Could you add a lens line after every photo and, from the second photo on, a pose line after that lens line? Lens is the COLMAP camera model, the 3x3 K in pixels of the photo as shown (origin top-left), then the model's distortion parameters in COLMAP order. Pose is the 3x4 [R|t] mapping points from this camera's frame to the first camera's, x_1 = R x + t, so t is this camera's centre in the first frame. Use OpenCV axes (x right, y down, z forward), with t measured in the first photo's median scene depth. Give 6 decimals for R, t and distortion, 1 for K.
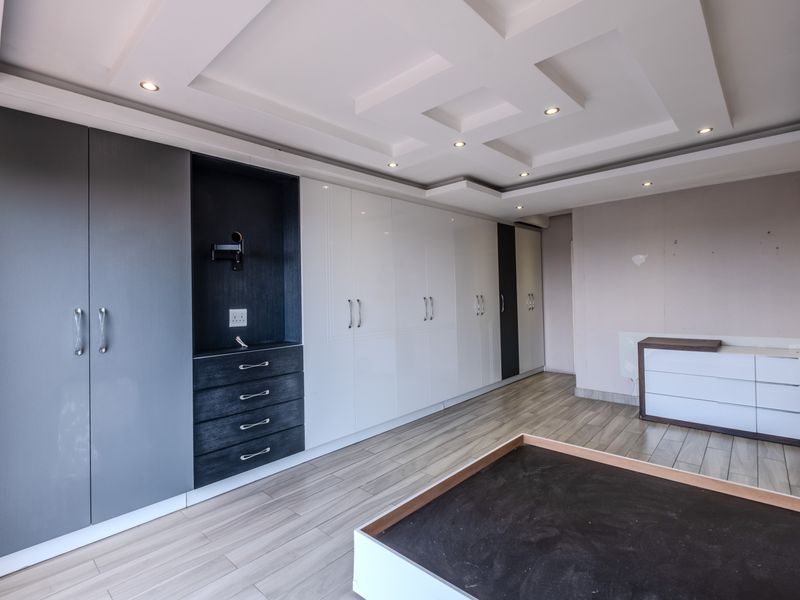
lens RADIAL K [[397.6, 0, 400.0], [0, 397.6, 300.0], [0, 0, 1]] dist [-0.001576, -0.001525]
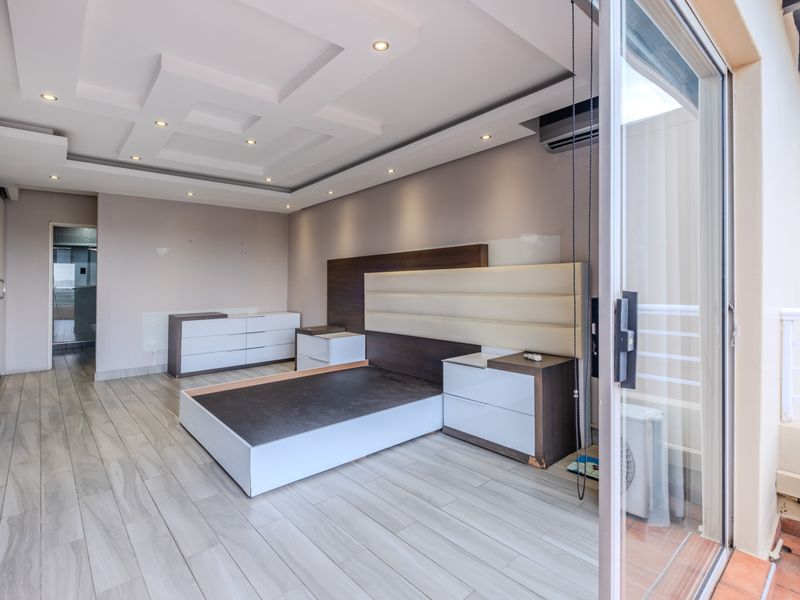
lens RADIAL K [[397.6, 0, 400.0], [0, 397.6, 300.0], [0, 0, 1]] dist [-0.001576, -0.001525]
pose [[0.085379, -0.011369, 0.996284, -0.668699], [0.025316, 0.999637, 0.009238, 0.066177], [-0.996027, 0.024433, 0.085635, 0.222835]]
